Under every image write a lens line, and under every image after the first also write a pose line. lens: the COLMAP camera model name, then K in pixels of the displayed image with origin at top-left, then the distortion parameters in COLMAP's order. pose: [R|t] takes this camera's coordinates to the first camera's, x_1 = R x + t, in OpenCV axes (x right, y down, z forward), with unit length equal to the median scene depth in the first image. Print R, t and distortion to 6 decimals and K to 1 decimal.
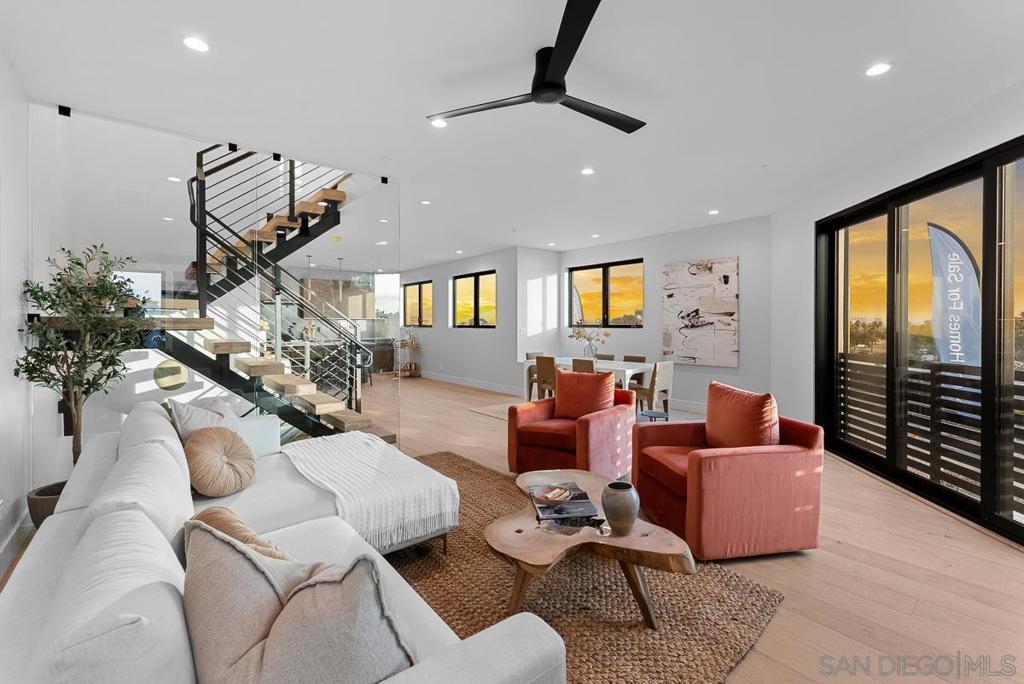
lens RADIAL K [[445.7, 0, 512.3], [0, 445.7, 333.0], [0, 0, 1]] dist [0.001937, -0.000053]
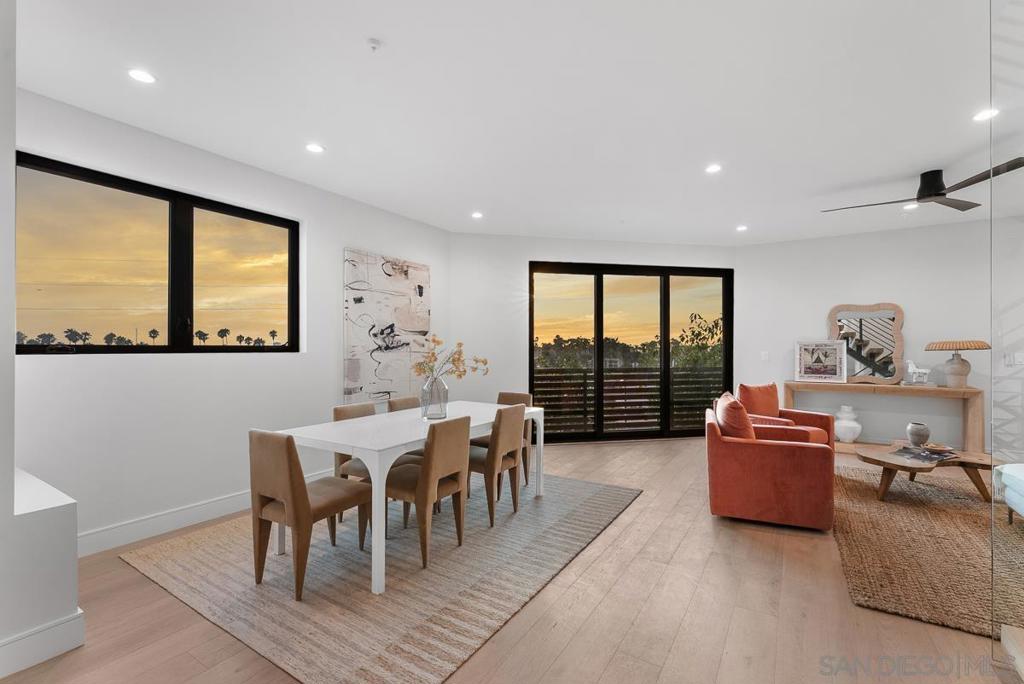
lens RADIAL K [[445.7, 0, 516.8], [0, 445.7, 345.6], [0, 0, 1]] dist [0.001937, -0.000053]
pose [[-0.335783, -0.002878, 0.941935, -0.335380], [0.010306, 0.999924, 0.006729, -0.021532], [-0.941883, 0.011967, -0.335728, 1.053520]]
